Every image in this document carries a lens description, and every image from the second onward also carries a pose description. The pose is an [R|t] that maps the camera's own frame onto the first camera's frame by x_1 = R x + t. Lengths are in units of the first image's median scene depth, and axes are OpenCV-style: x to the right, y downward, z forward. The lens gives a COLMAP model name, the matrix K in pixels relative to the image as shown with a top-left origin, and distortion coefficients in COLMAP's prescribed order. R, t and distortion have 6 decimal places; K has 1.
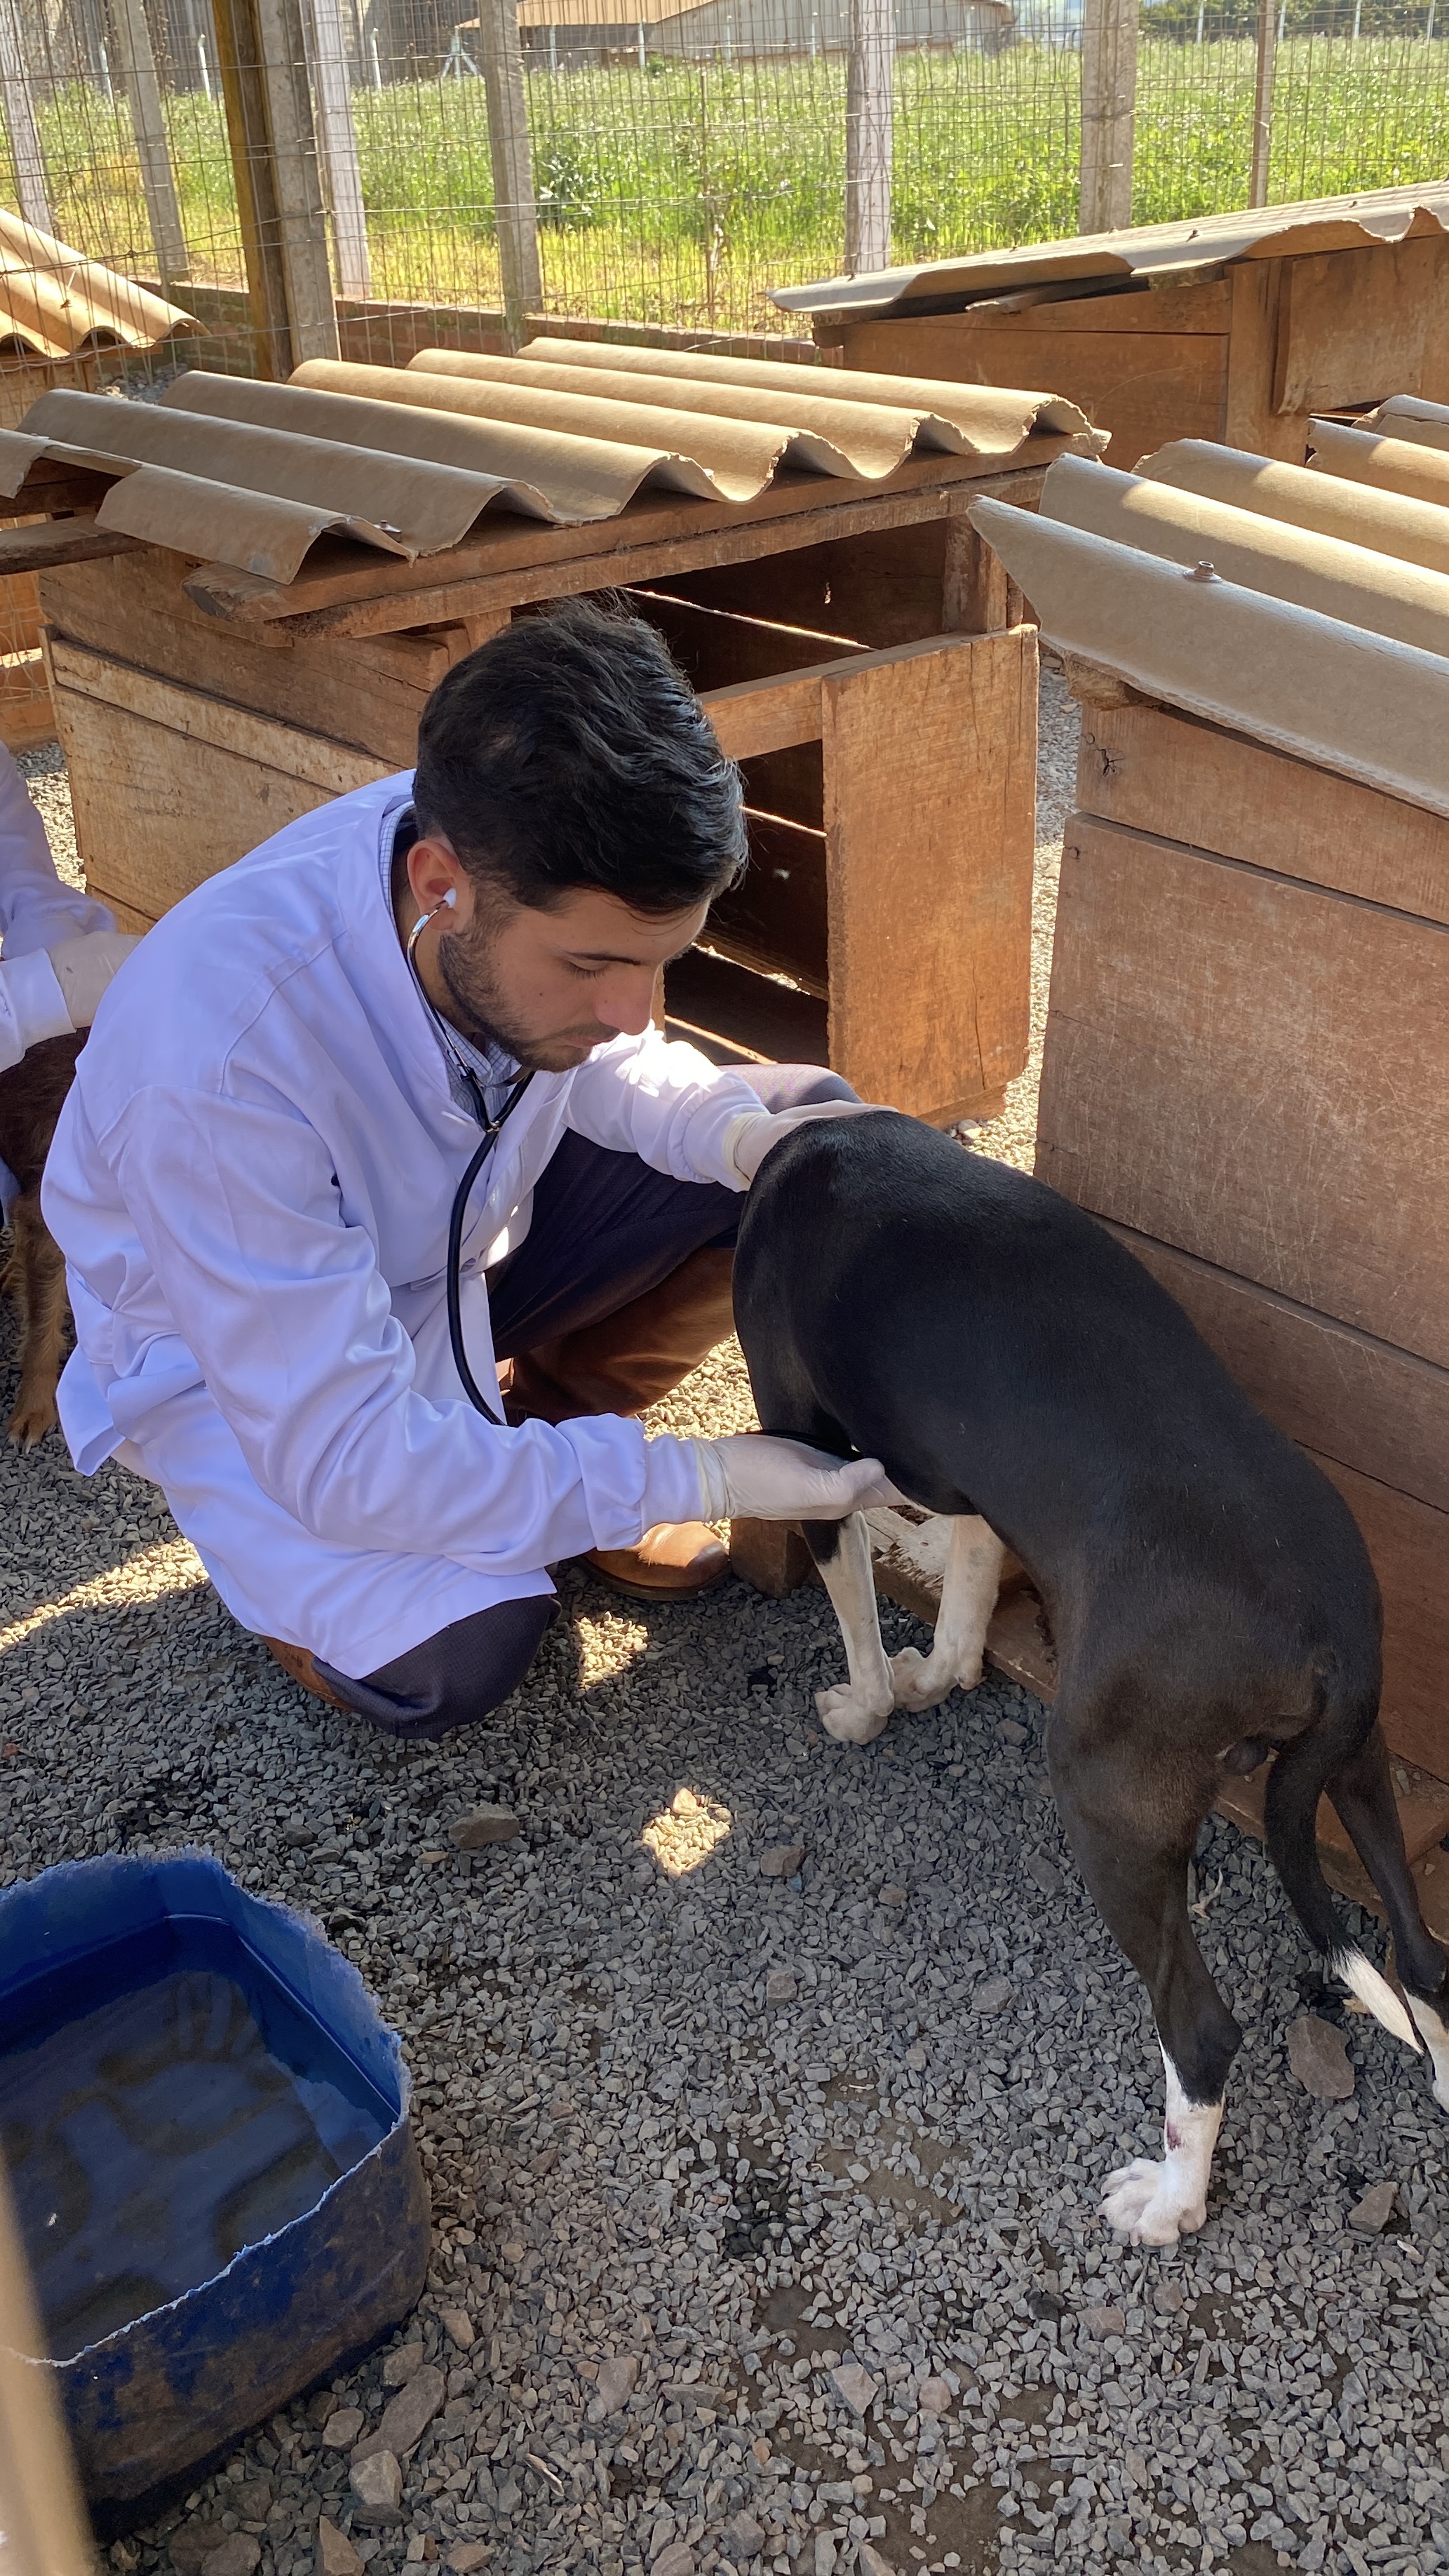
lens RADIAL K [[2305.2, 0, 718.5], [0, 2305.2, 1284.8], [0, 0, 1]] dist [0.013285, -0.000502]
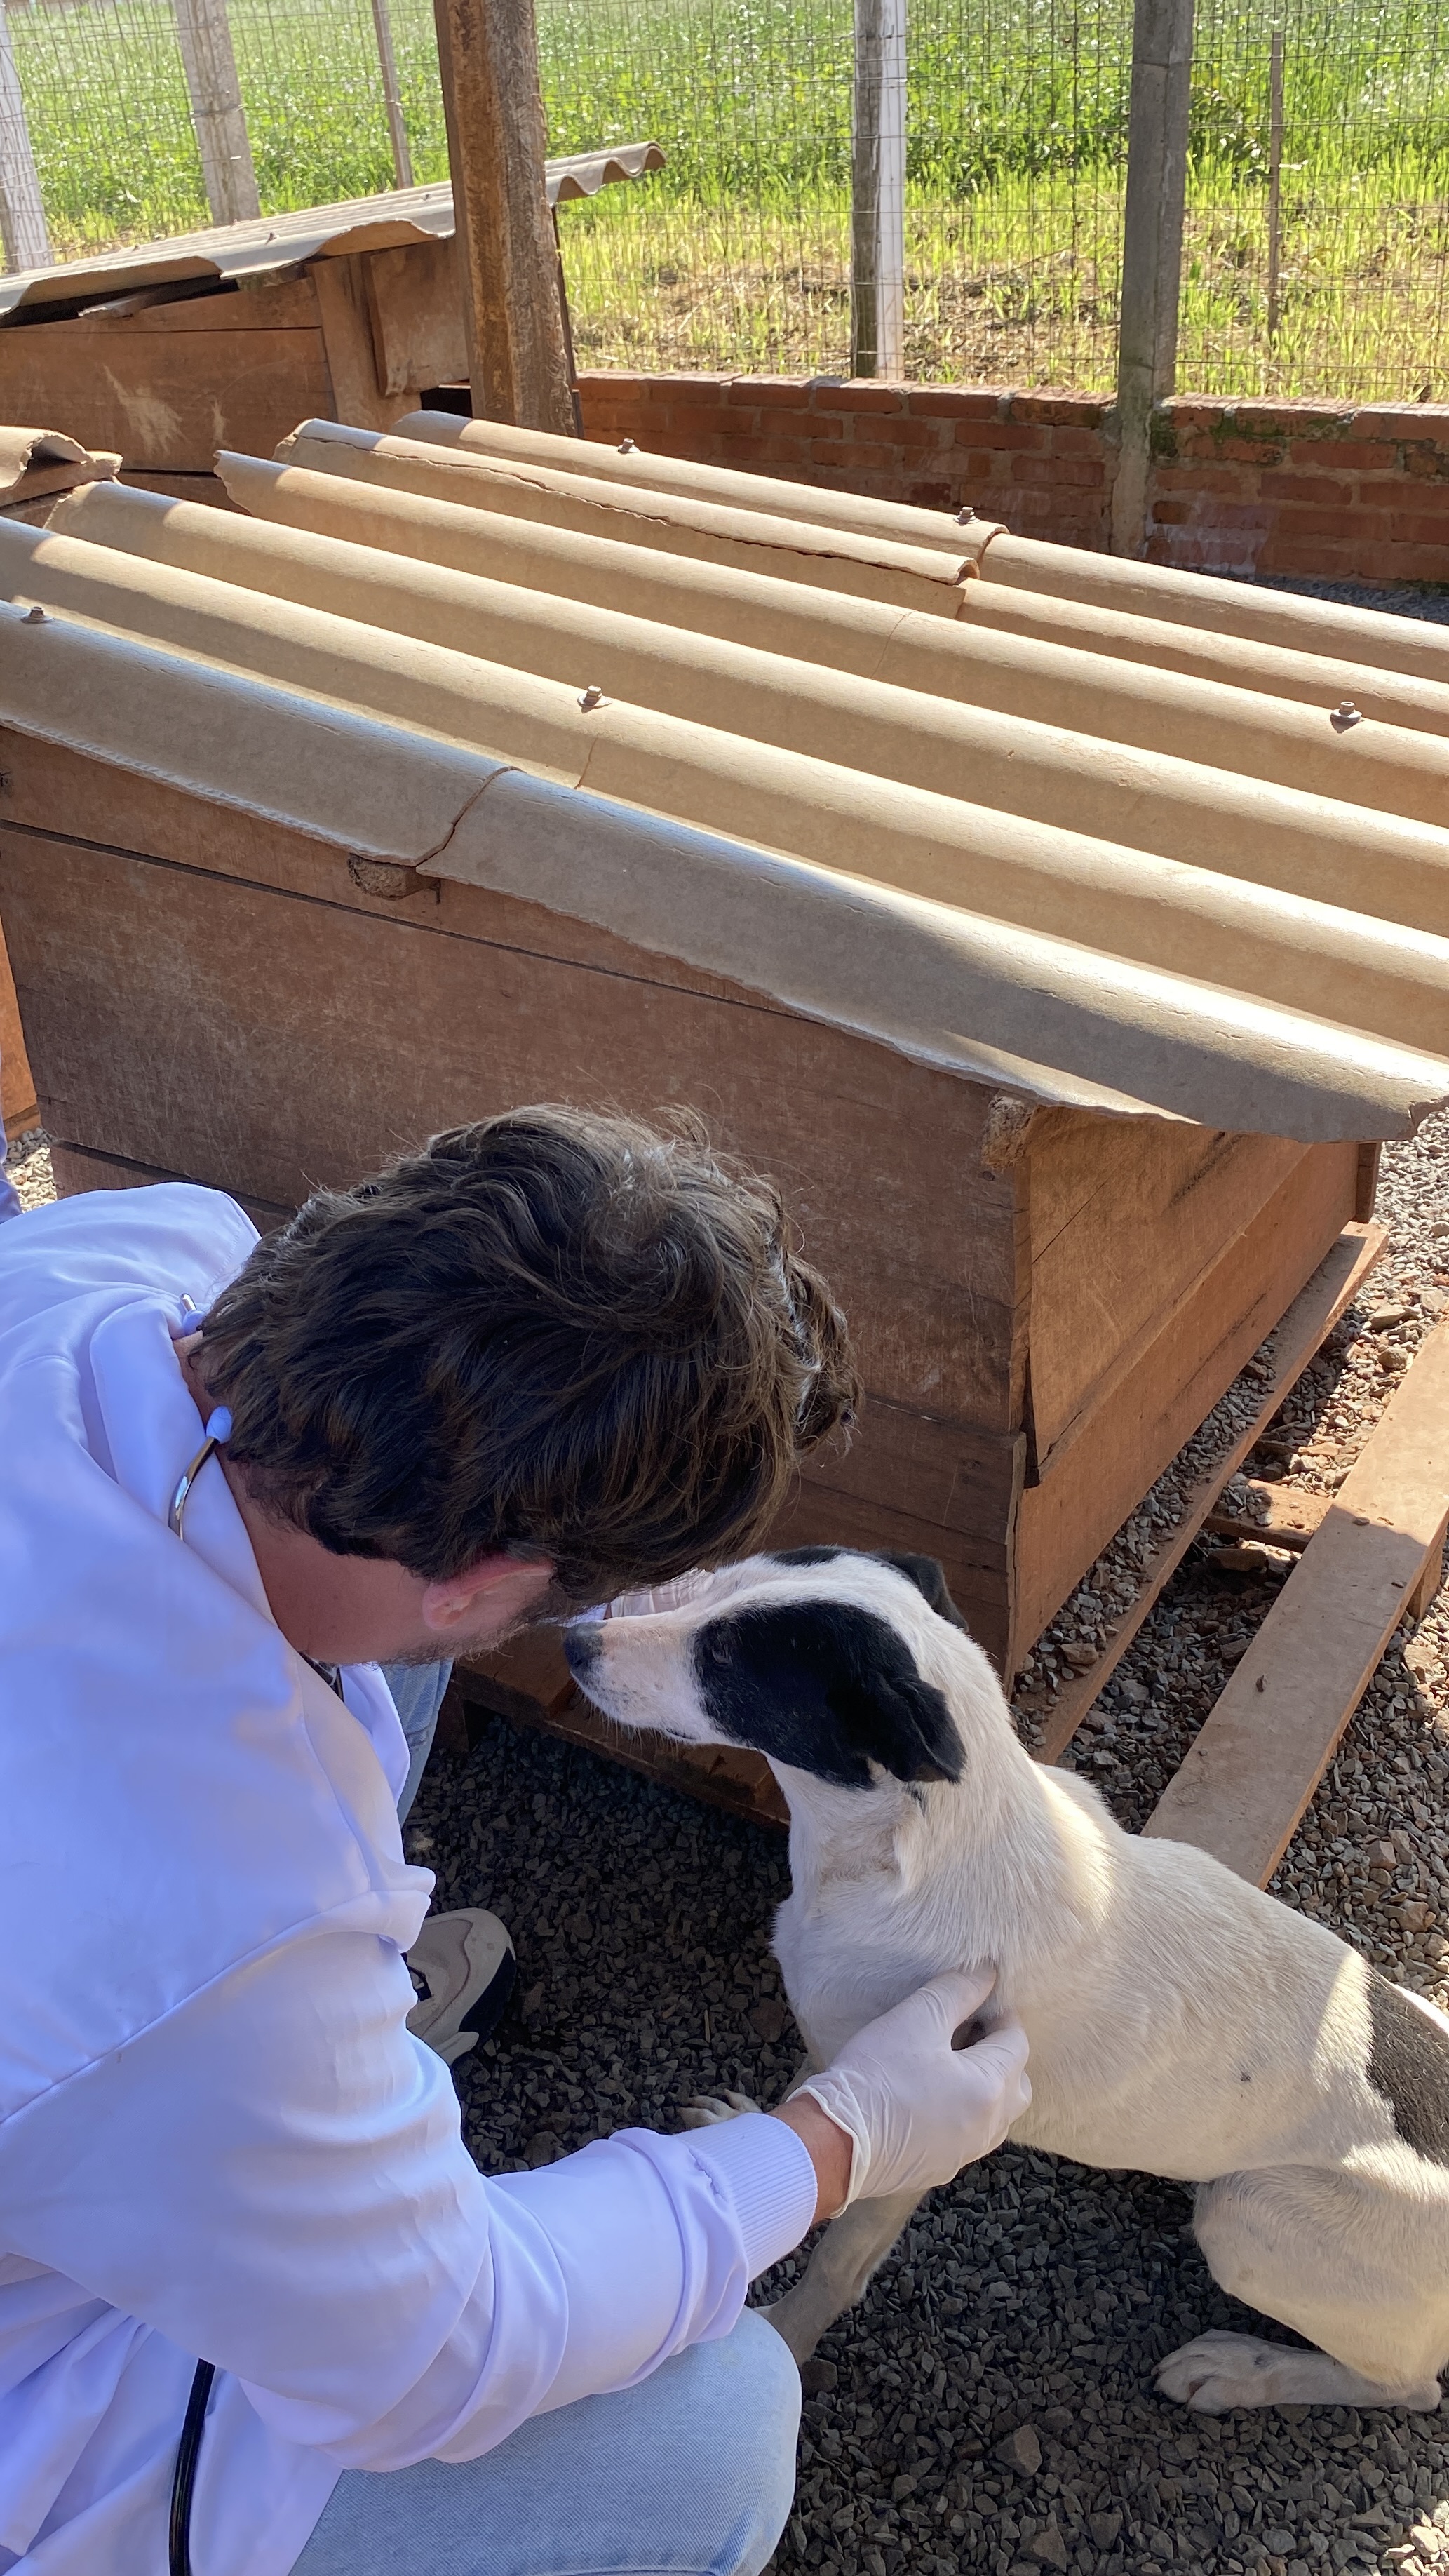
lens RADIAL K [[2305.2, 0, 734.2], [0, 2305.2, 1290.5], [0, 0, 1]] dist [0.013285, -0.000502]
pose [[0.959145, -0.163336, 0.231002, 0.210359], [0.157556, 0.986557, 0.043382, 0.045455], [-0.234982, -0.005214, 0.971986, -0.257245]]
